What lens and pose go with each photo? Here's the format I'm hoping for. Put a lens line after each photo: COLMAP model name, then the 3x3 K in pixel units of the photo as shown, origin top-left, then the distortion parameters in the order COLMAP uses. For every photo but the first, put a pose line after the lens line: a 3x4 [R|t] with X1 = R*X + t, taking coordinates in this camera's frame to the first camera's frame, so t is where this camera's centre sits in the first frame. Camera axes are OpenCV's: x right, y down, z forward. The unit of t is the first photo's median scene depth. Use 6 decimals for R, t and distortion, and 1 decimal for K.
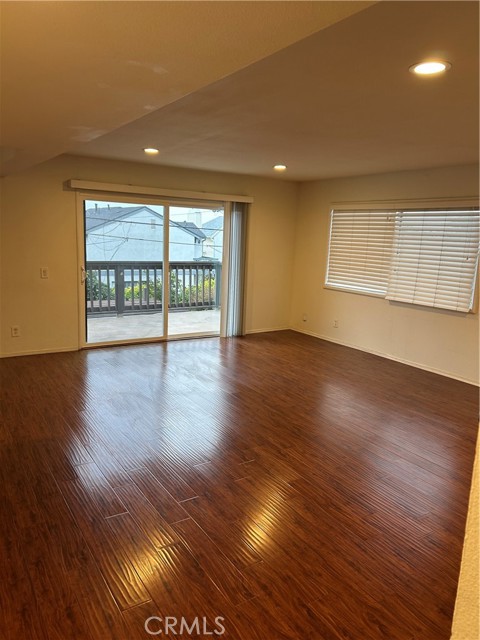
lens RADIAL K [[486.0, 0, 240.0], [0, 486.0, 320.0], [0, 0, 1]] dist [0.004125, -0.001021]
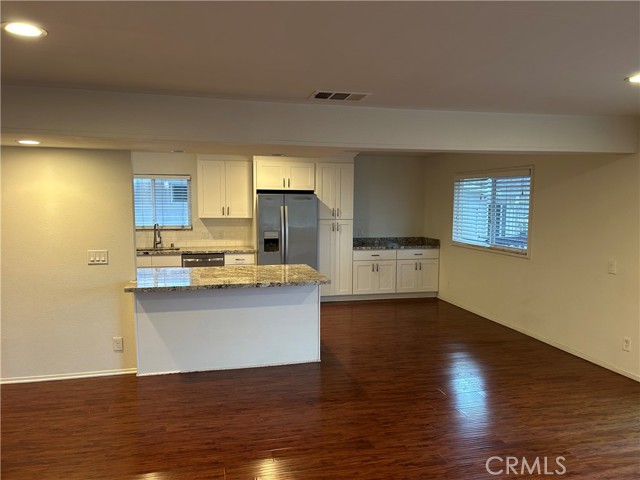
lens RADIAL K [[486.0, 0, 320.0], [0, 486.0, 240.0], [0, 0, 1]] dist [0.004125, -0.001021]
pose [[-0.320343, 0.044972, -0.946234, 0.836562], [-0.191664, 0.975137, 0.111232, -0.254231], [0.927710, 0.216991, -0.303758, 1.407474]]
